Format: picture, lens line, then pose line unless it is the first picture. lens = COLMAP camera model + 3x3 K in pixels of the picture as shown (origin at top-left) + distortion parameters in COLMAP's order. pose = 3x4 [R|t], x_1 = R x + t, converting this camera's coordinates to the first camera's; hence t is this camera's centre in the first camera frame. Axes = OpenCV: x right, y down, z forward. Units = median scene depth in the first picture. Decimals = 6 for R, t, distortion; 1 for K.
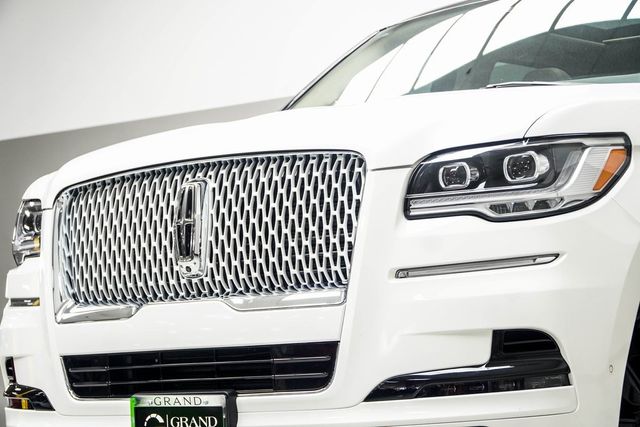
lens RADIAL K [[1636.9, 0, 319.2], [0, 1636.9, 212.9], [0, 0, 1]] dist [-0.294701, 0.000000]
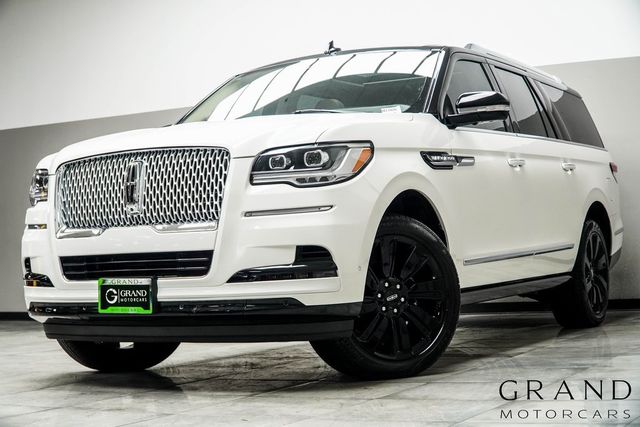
lens RADIAL K [[1072.9, 0, 321.0], [0, 1072.9, 213.8], [0, 0, 1]] dist [-0.223118, 0.000000]
pose [[0.991282, 0.020484, 0.130158, -0.025076], [-0.024836, 0.999182, 0.031904, -0.004202], [-0.129398, -0.034859, 0.990980, -0.210705]]
